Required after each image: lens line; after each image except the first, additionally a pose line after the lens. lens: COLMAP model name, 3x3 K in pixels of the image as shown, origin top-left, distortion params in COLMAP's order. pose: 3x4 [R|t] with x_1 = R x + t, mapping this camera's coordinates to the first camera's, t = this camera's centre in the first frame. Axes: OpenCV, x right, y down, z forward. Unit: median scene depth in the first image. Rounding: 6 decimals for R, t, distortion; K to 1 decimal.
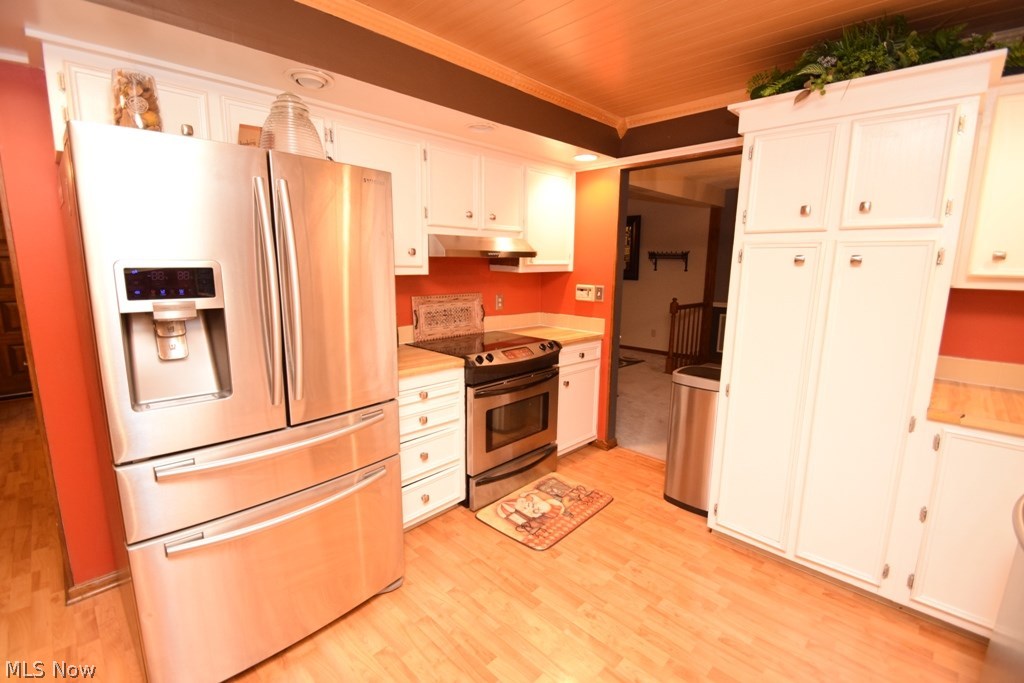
lens RADIAL K [[453.3, 0, 513.0], [0, 453.3, 340.5], [0, 0, 1]] dist [-0.015269, -0.001252]
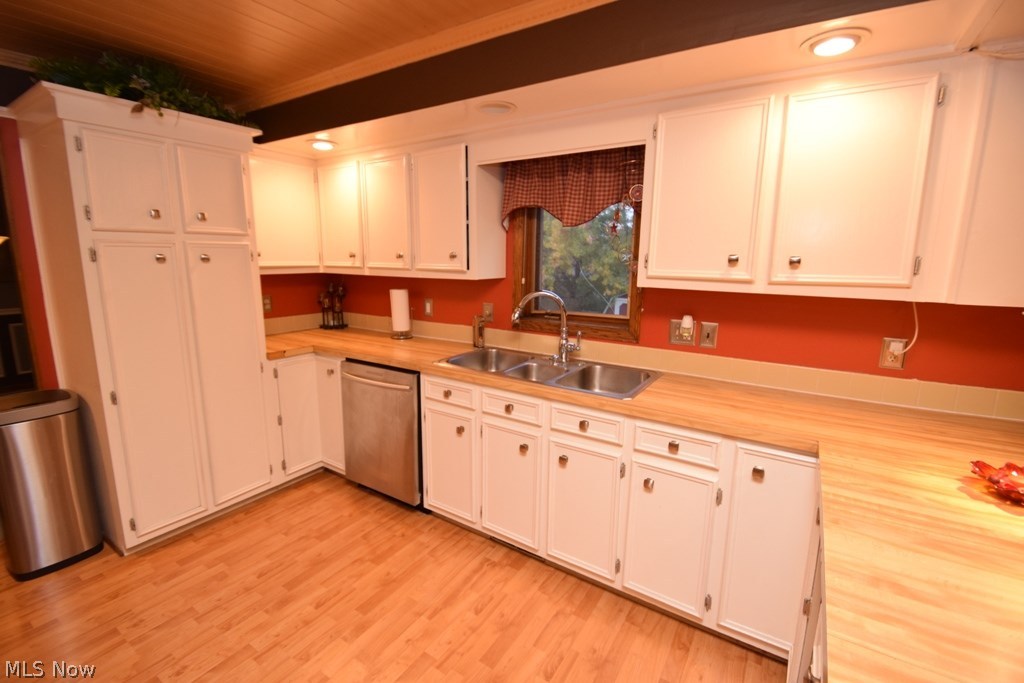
lens RADIAL K [[453.3, 0, 514.6], [0, 453.3, 339.2], [0, 0, 1]] dist [-0.015269, -0.001252]
pose [[-0.210739, -0.186901, 0.959509, -0.669870], [0.153871, 0.962974, 0.221371, -0.099799], [-0.965356, 0.194293, -0.174178, 0.398299]]
